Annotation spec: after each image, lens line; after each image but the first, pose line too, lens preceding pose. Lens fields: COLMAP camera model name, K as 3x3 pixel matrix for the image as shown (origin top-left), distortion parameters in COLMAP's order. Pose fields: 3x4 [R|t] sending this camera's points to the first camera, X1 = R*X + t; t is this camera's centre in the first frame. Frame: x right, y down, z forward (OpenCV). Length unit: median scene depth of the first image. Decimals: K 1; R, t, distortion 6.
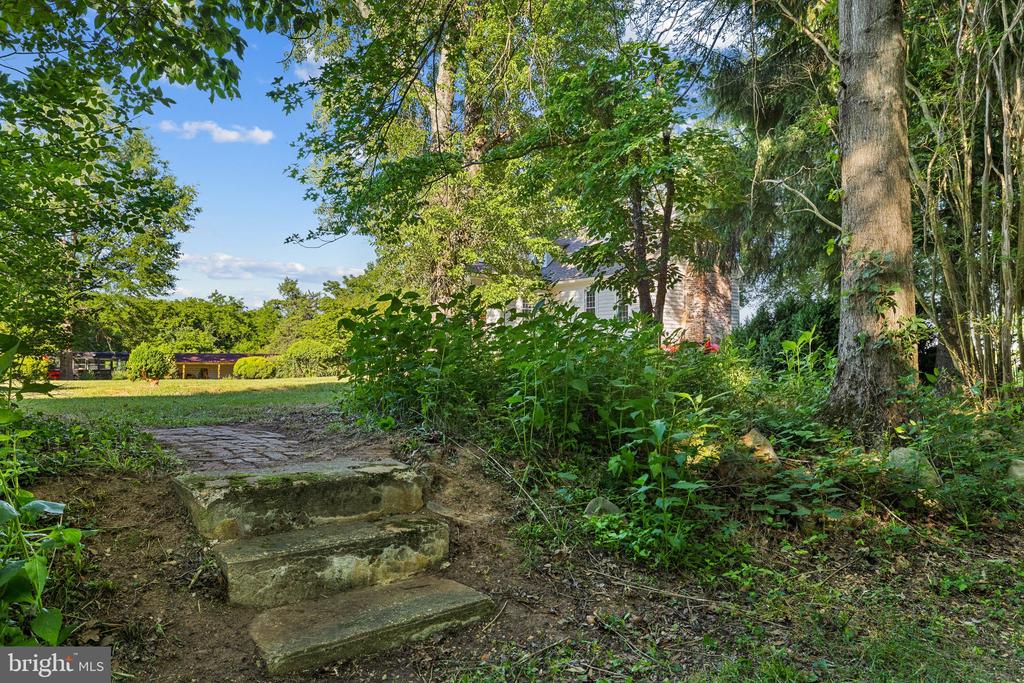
lens RADIAL K [[708.5, 0, 512.6], [0, 708.5, 340.4], [0, 0, 1]] dist [0.013384, -0.015343]
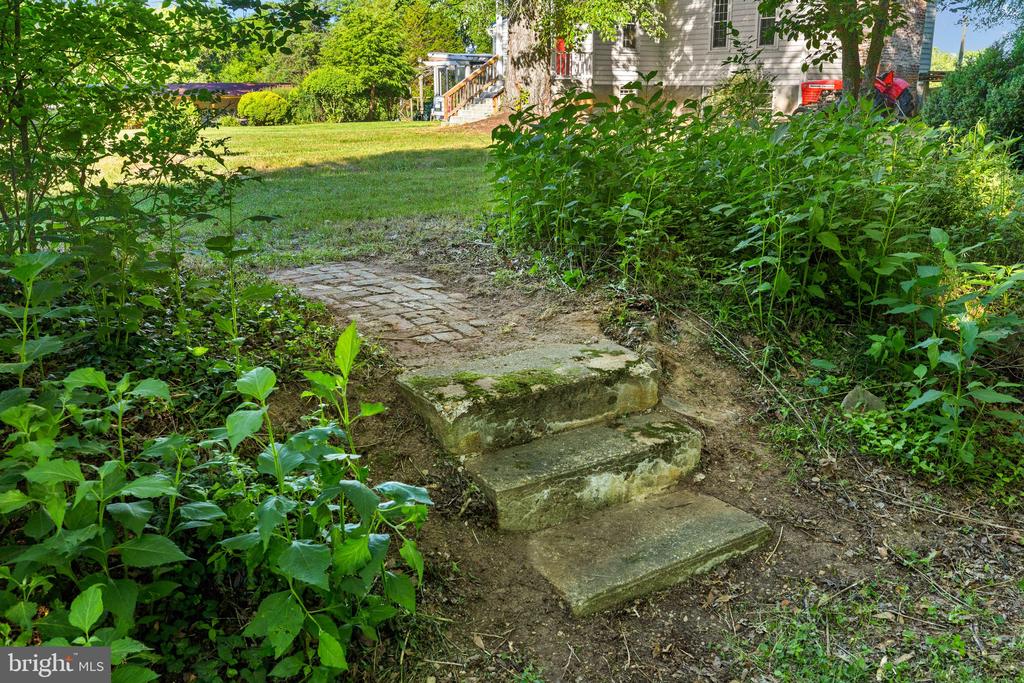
lens RADIAL K [[929.0, 0, 510.2], [0, 929.0, 344.4], [0, 0, 1]] dist [0.013790, 0.000000]
pose [[0.996349, 0.017039, -0.083657, -0.240486], [0.008340, 0.955771, 0.293992, -0.189570], [0.084966, -0.293616, 0.952140, -0.080137]]
